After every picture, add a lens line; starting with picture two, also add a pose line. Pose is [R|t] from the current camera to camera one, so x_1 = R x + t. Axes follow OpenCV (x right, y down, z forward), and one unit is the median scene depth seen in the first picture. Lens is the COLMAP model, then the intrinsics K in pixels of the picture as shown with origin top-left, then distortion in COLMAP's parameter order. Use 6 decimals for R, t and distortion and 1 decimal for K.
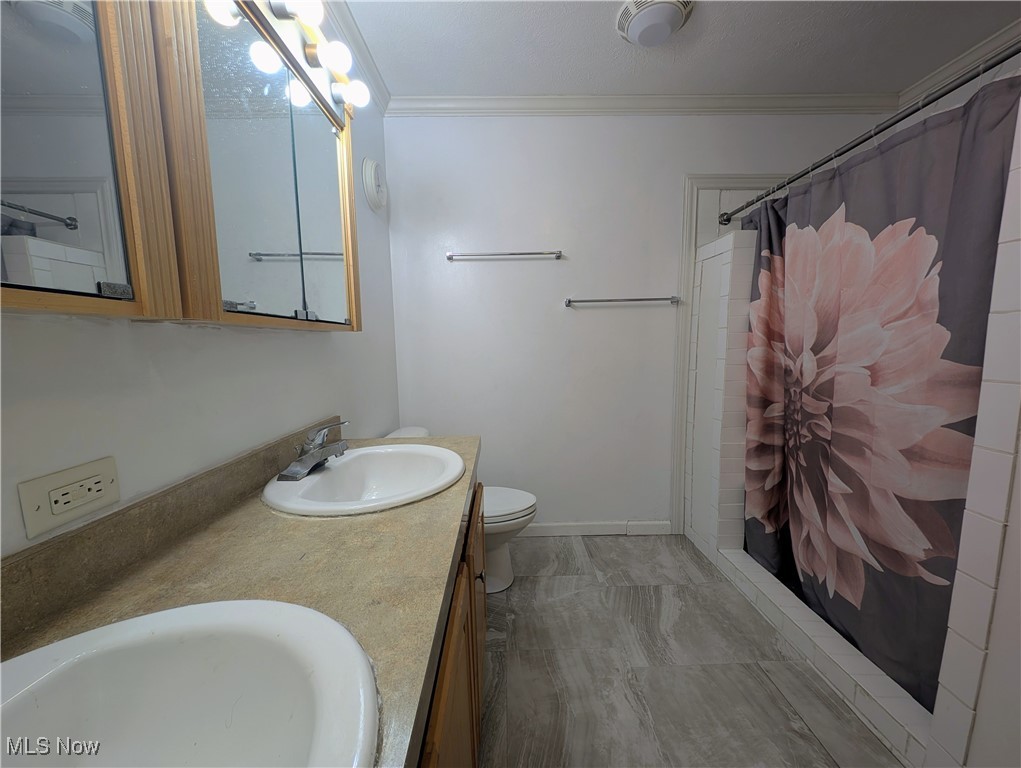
lens RADIAL K [[381.5, 0, 511.6], [0, 381.5, 384.7], [0, 0, 1]] dist [0.003853, -0.002571]
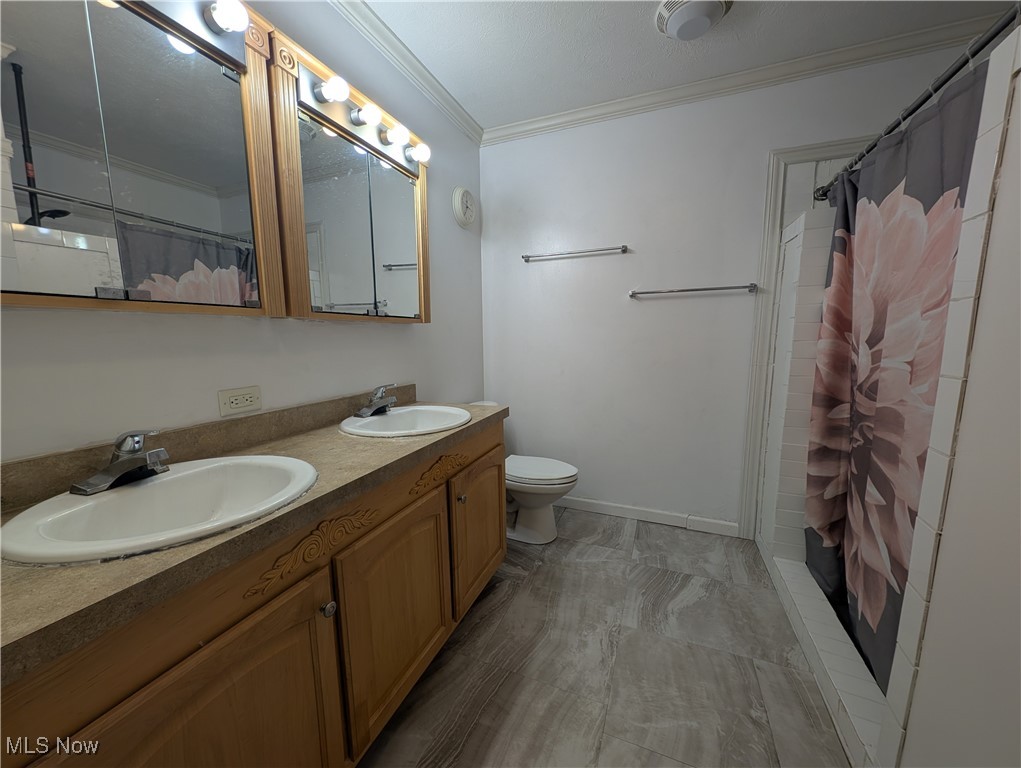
lens RADIAL K [[381.5, 0, 513.2], [0, 381.5, 384.7], [0, 0, 1]] dist [0.003853, -0.002571]
pose [[0.919908, 0.059888, -0.387535, 0.397405], [-0.051278, 0.998154, 0.032529, 0.019898], [0.388768, -0.010052, 0.921281, -0.135397]]
